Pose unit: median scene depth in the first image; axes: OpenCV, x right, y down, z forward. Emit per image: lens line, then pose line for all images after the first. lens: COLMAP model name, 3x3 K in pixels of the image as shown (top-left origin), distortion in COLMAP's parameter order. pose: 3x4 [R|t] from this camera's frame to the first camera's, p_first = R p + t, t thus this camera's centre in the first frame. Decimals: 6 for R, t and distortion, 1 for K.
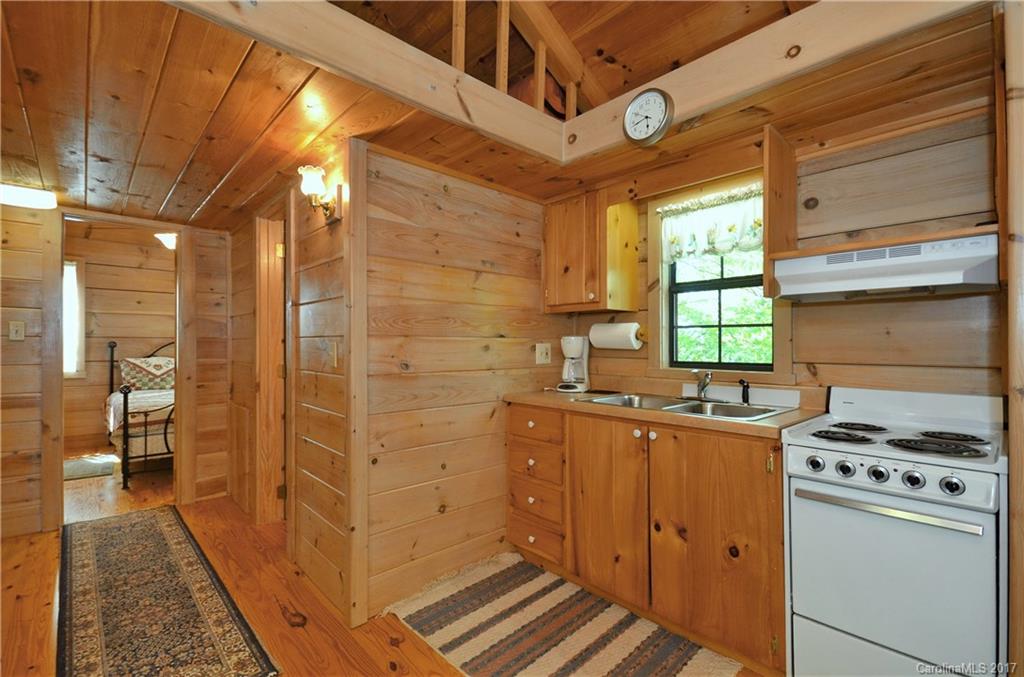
lens RADIAL K [[455.3, 0, 510.1], [0, 455.3, 343.0], [0, 0, 1]] dist [0.017502, 0.000337]
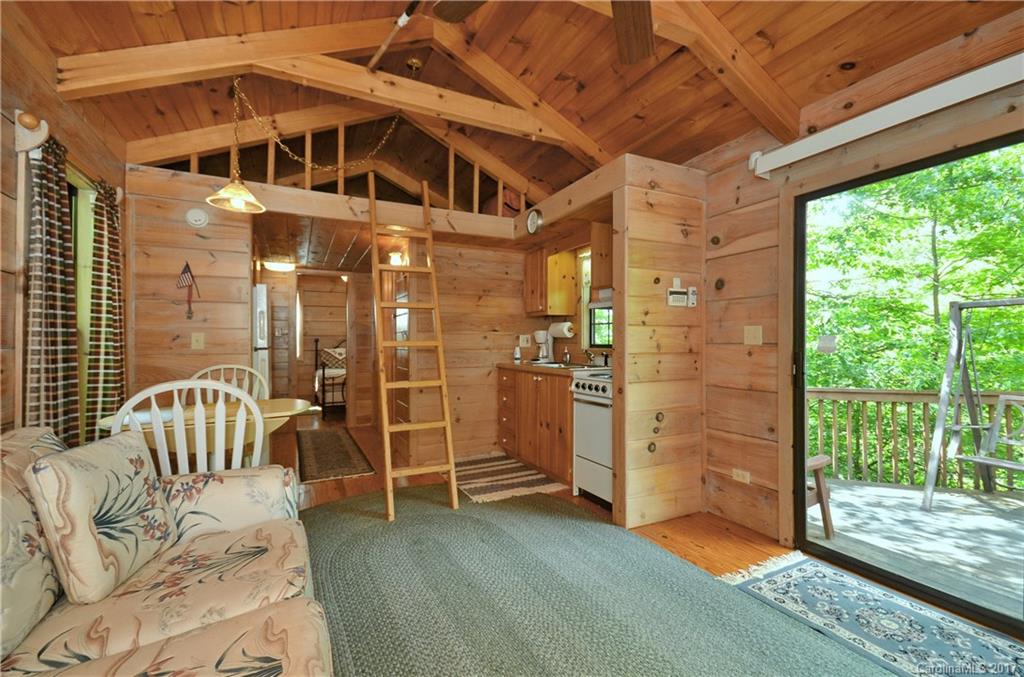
lens RADIAL K [[455.3, 0, 517.2], [0, 455.3, 336.2], [0, 0, 1]] dist [0.017502, 0.000337]
pose [[0.956608, -0.010617, -0.291184, 0.502820], [0.008261, 0.999922, -0.009321, 0.019726], [0.291261, 0.006511, 0.956622, -0.595654]]
